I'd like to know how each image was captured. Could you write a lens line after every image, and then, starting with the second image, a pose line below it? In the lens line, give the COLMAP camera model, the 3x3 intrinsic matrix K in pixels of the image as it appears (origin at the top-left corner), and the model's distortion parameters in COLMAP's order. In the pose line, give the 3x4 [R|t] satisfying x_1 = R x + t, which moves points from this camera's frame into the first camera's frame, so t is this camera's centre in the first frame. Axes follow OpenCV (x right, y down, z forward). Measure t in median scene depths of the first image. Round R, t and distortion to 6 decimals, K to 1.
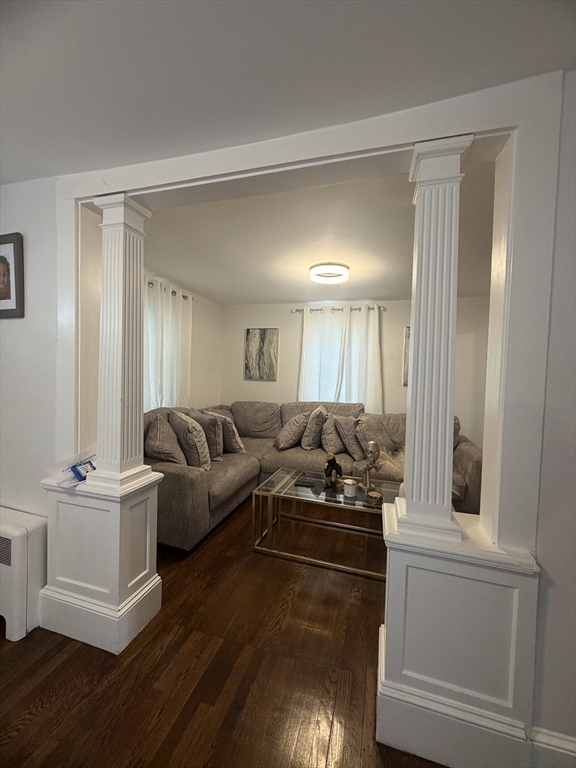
lens RADIAL K [[308.6, 0, 288.1], [0, 308.6, 383.5], [0, 0, 1]] dist [-0.002532, 0.000173]
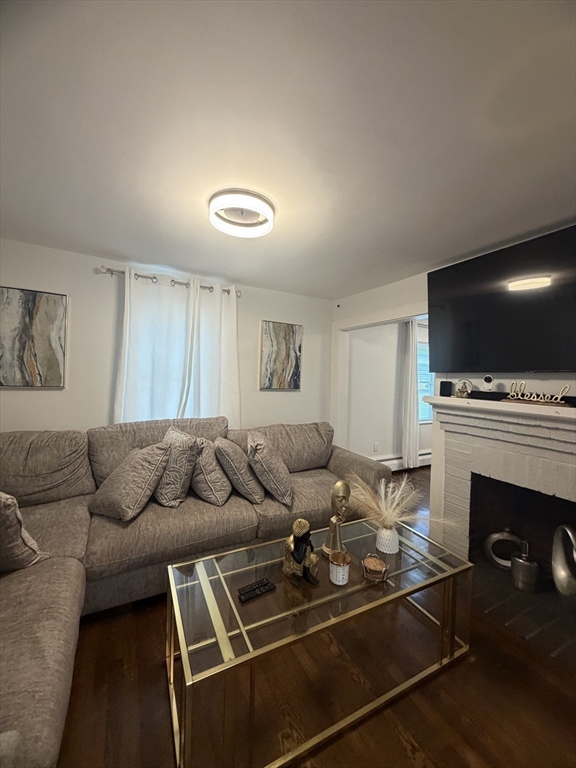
lens RADIAL K [[308.6, 0, 289.0], [0, 308.6, 382.5], [0, 0, 1]] dist [-0.002532, 0.000173]
pose [[0.699207, -0.015750, 0.714746, -0.164189], [0.017443, 0.999836, 0.004968, -0.017494], [-0.714706, 0.008994, 0.699367, 0.350475]]
